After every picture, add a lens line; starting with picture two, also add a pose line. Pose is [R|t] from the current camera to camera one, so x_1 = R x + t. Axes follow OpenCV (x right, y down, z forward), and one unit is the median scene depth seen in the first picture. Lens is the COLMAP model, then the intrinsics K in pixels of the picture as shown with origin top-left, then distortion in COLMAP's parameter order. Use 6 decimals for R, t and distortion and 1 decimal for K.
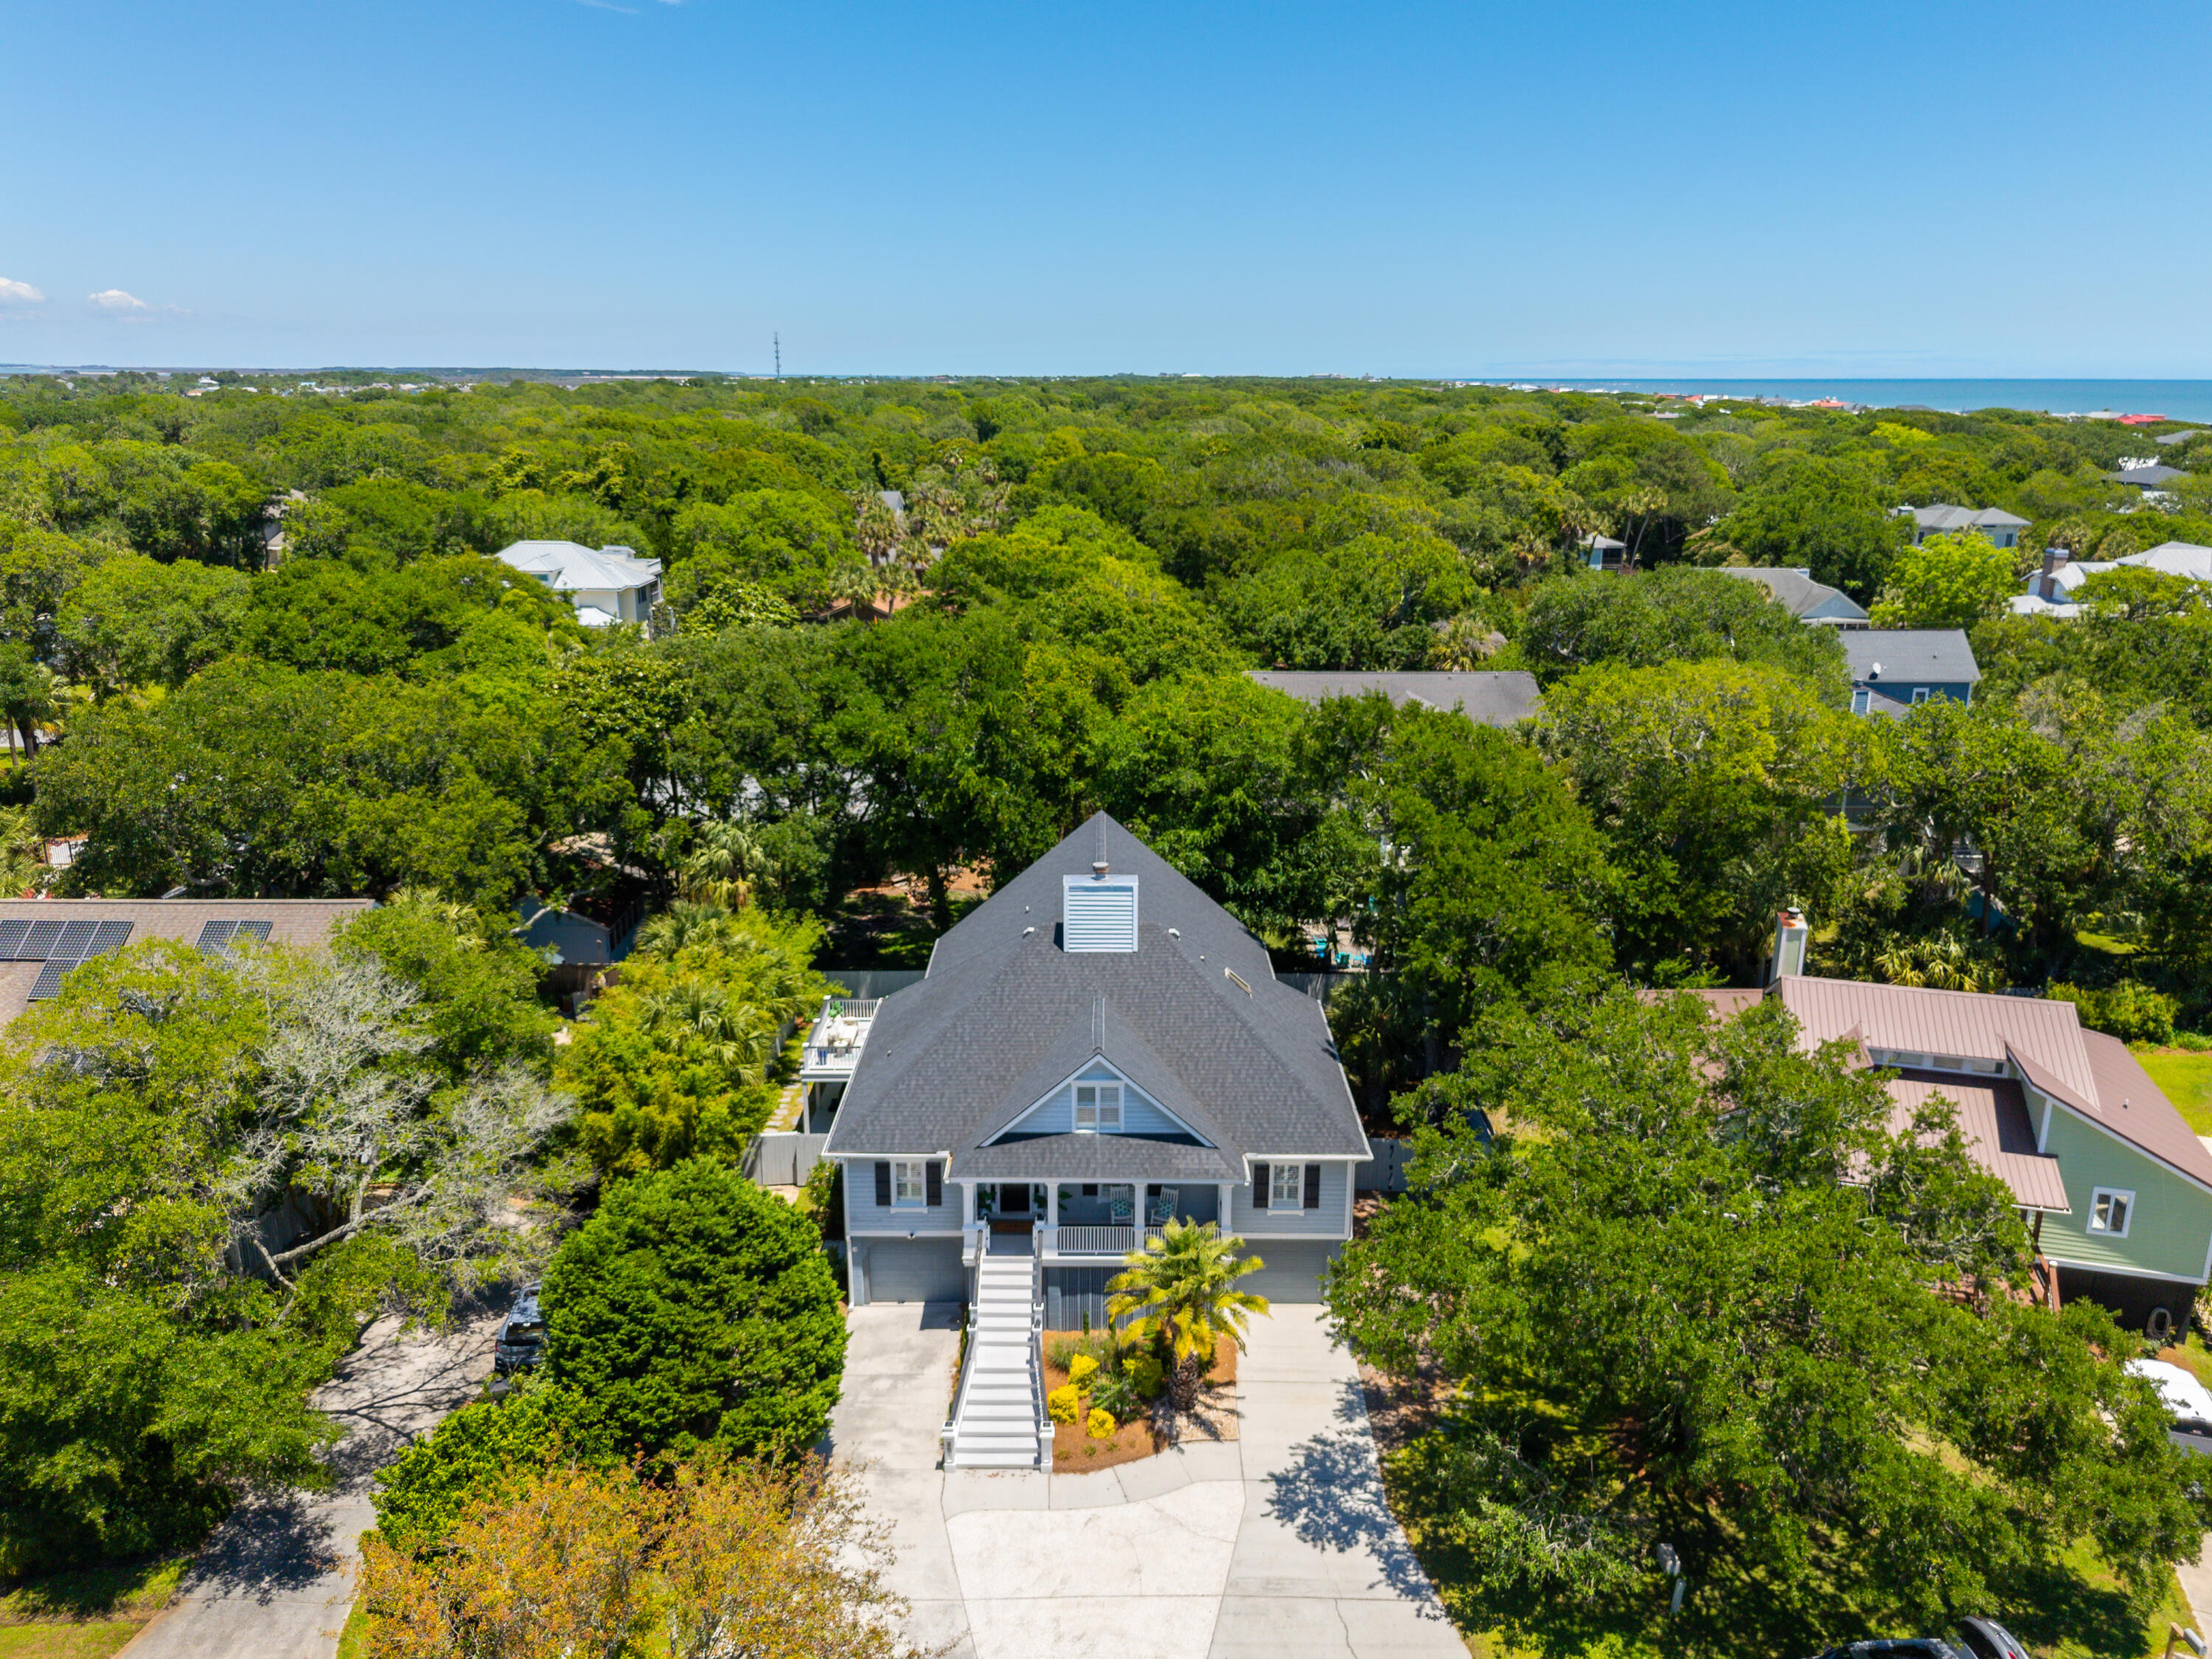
lens RADIAL K [[1653.3, 0, 1117.3], [0, 1653.3, 825.3], [0, 0, 1]] dist [0.071417, -0.065346]
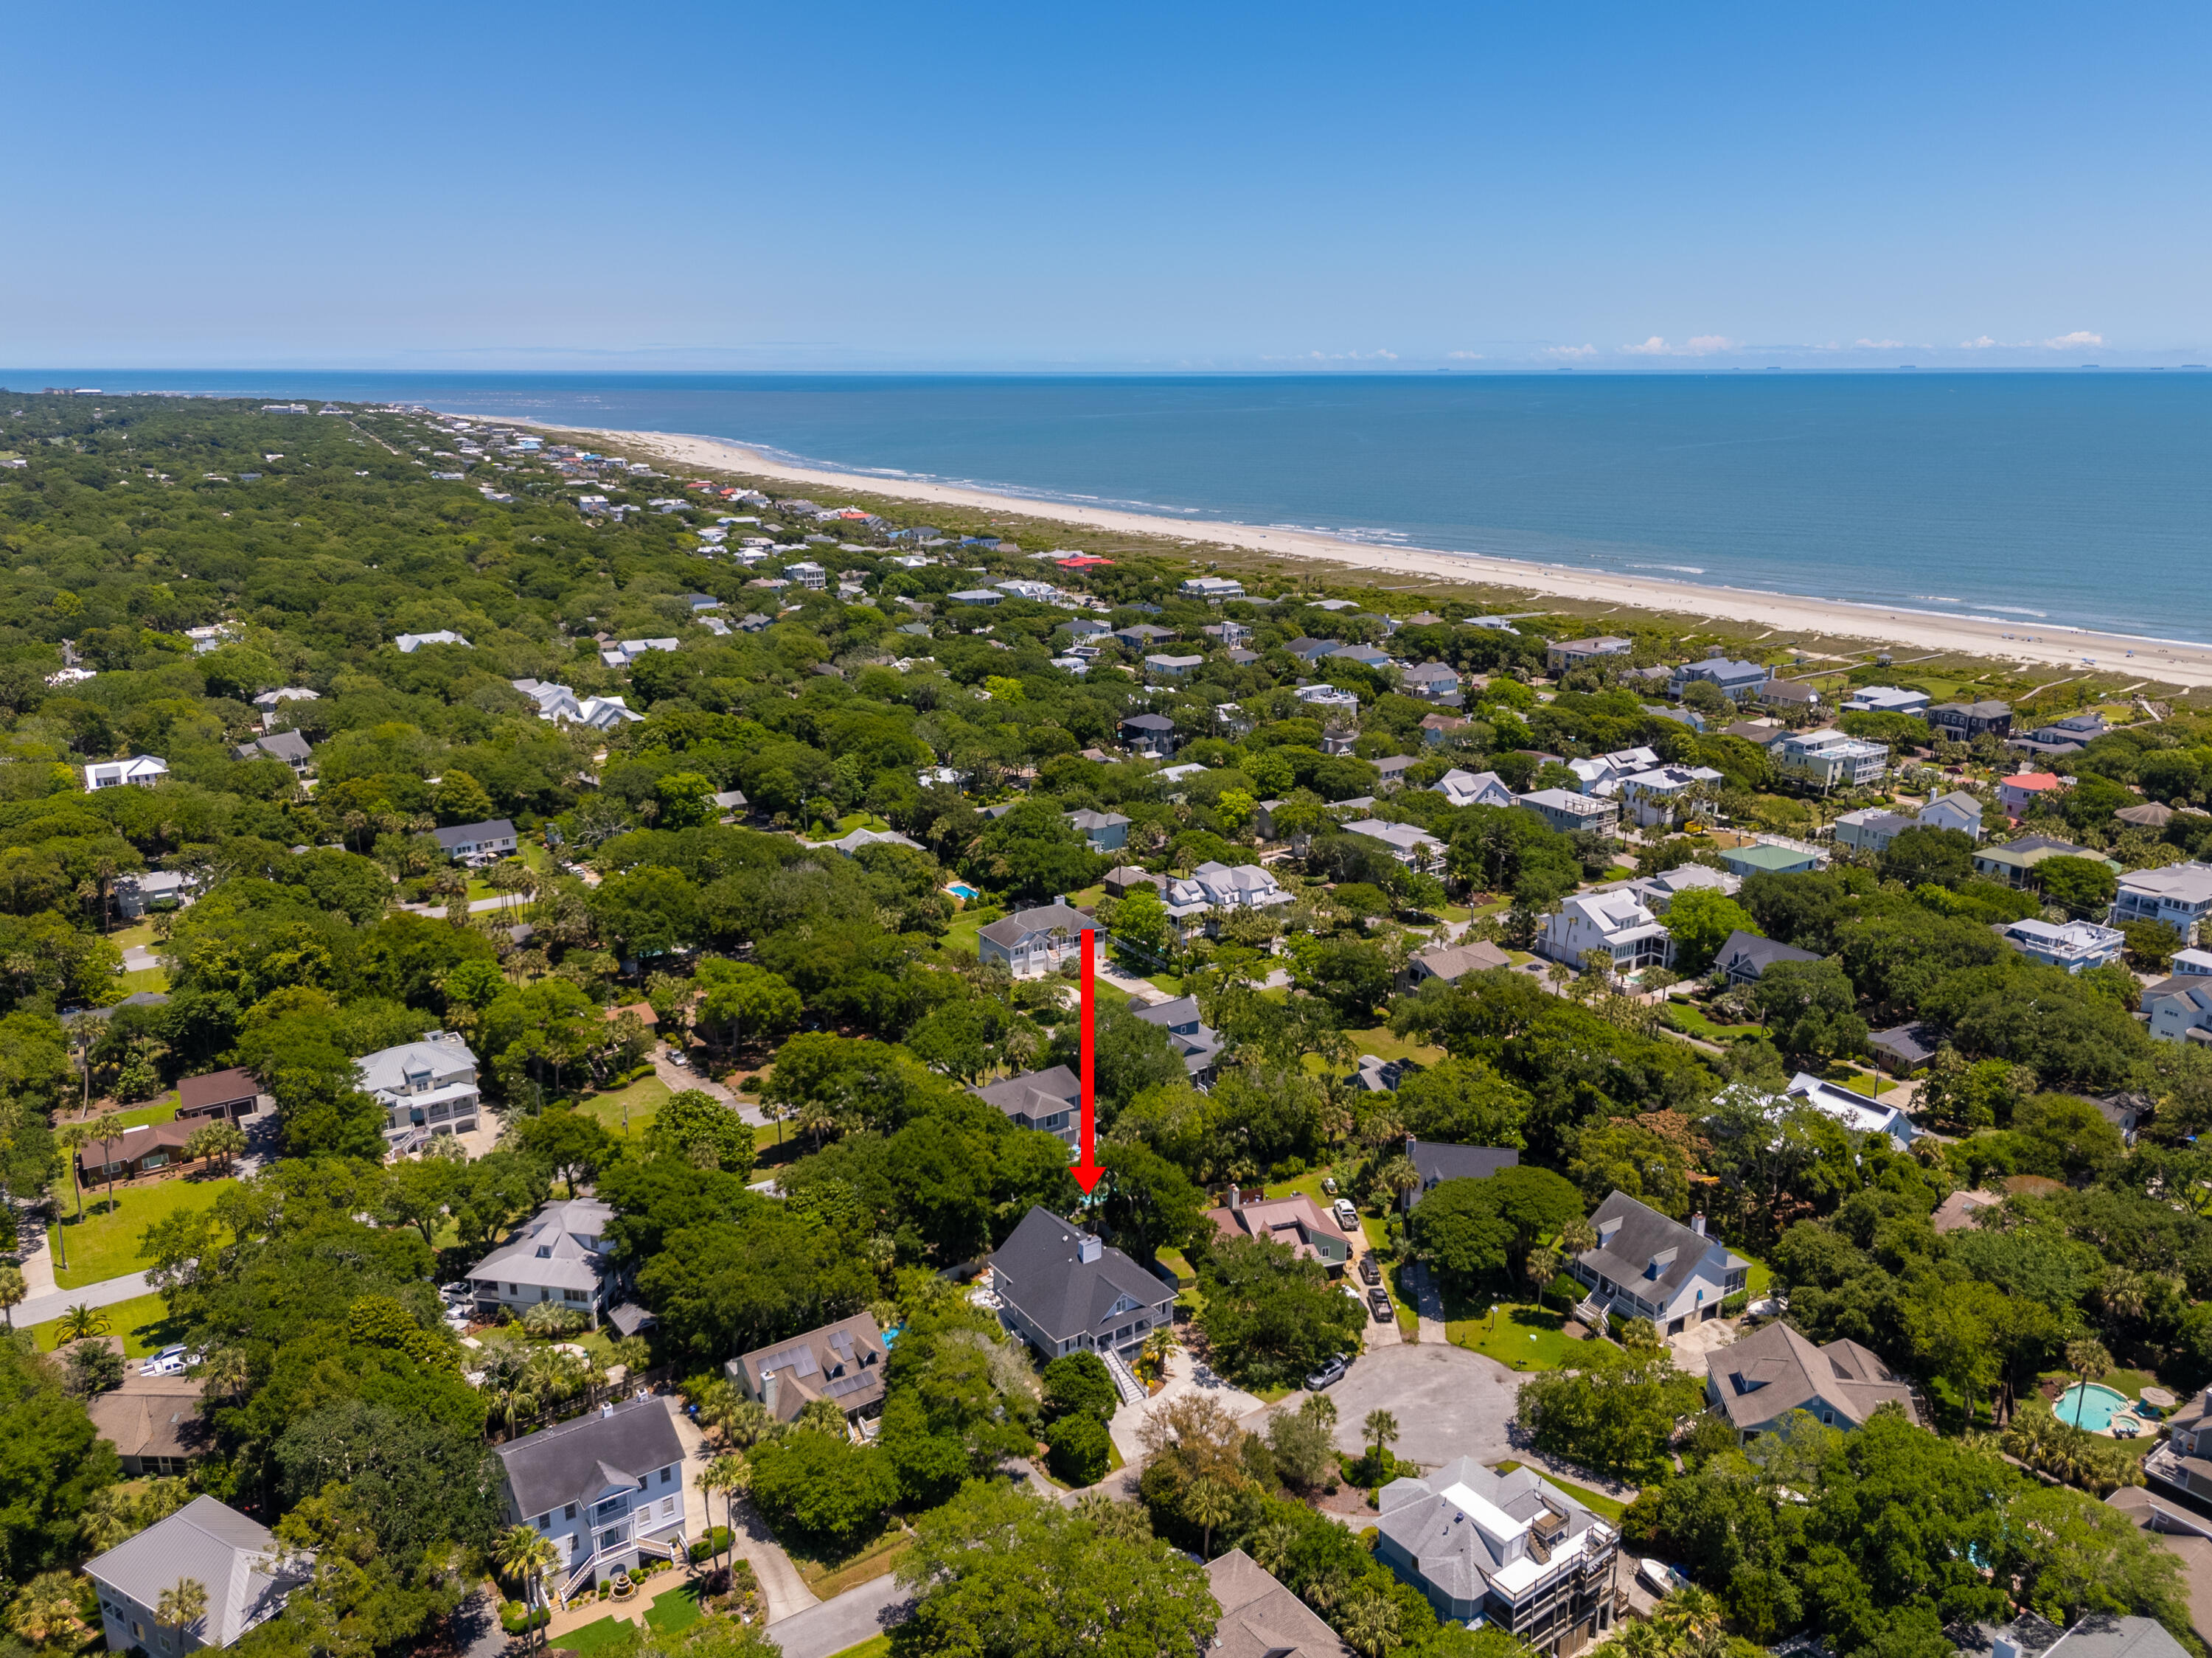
lens RADIAL K [[1653.1, 0, 1128.8], [0, 1653.1, 829.8], [0, 0, 1]] dist [0.071417, -0.065346]
pose [[0.824479, -0.159524, 0.542942, -1.795505], [0.152974, 0.986552, 0.057566, -1.064704], [-0.544824, 0.035594, 0.837795, -2.120556]]
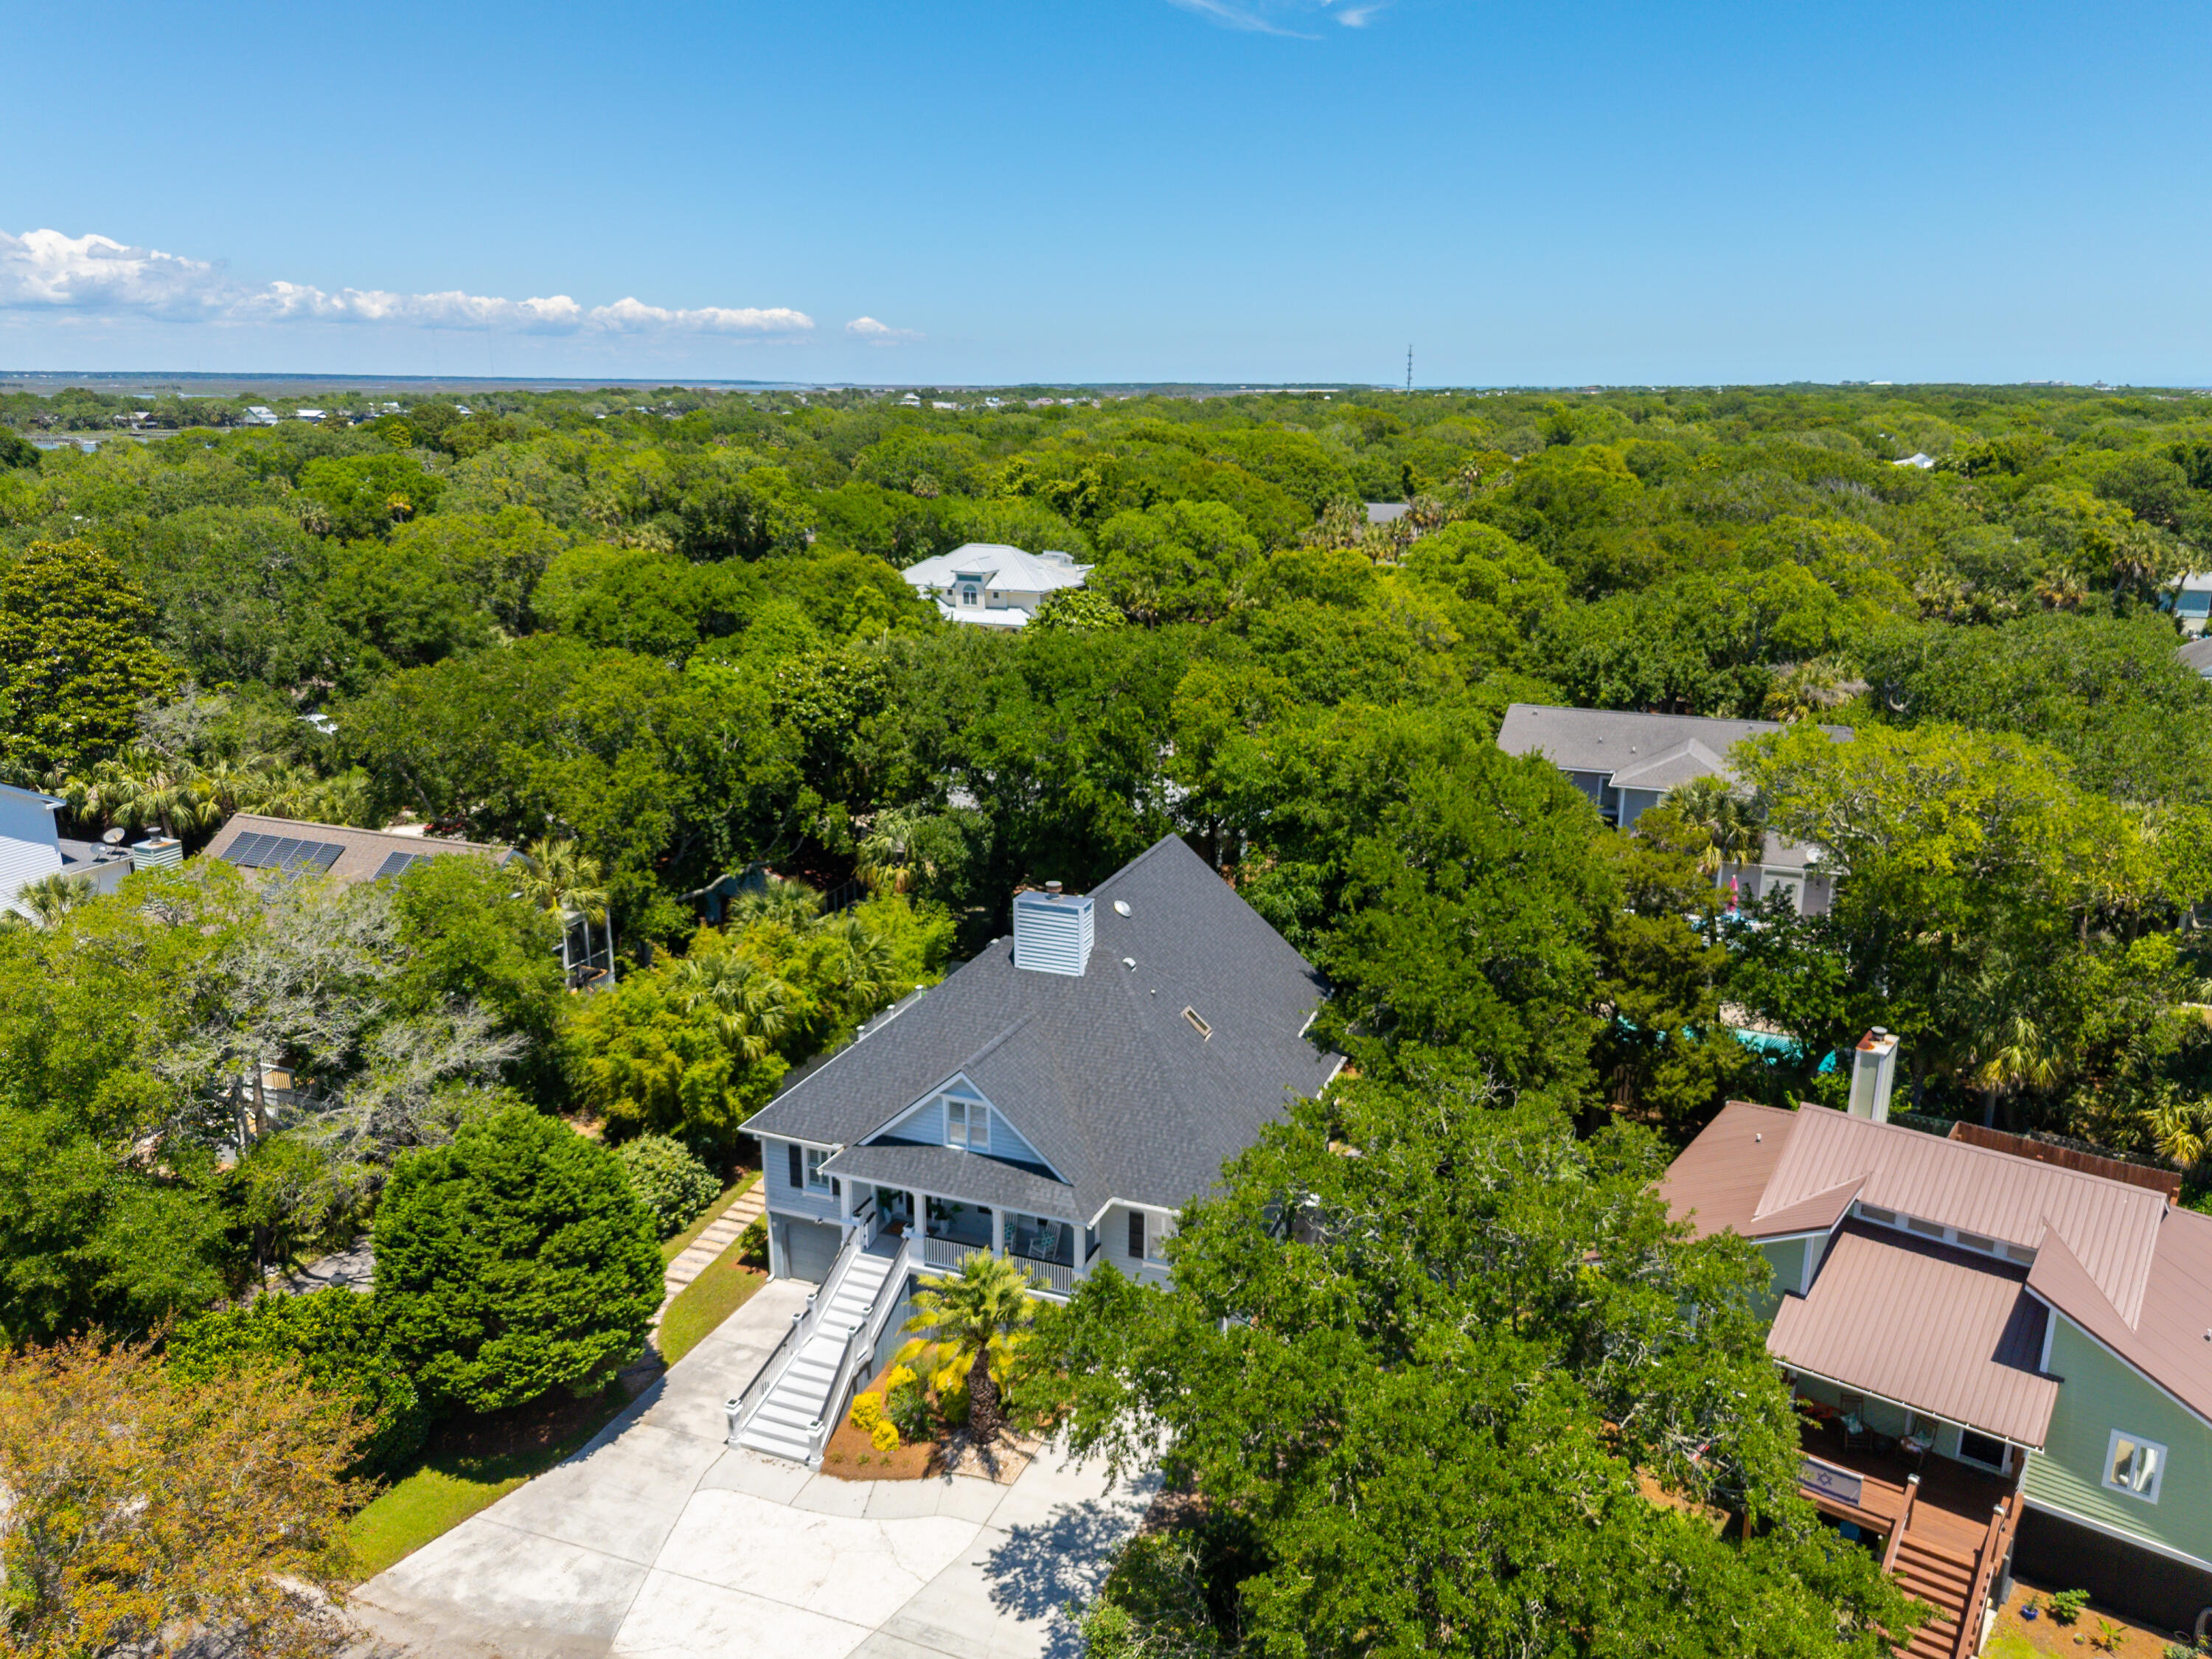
lens RADIAL K [[1653.3, 0, 1105.7], [0, 1653.3, 826.9], [0, 0, 1]] dist [0.071417, -0.065346]
pose [[0.927929, 0.094810, -0.360498, 0.388764], [-0.096894, 0.995218, 0.012334, -0.026372], [0.359944, 0.023485, 0.932678, 0.093856]]
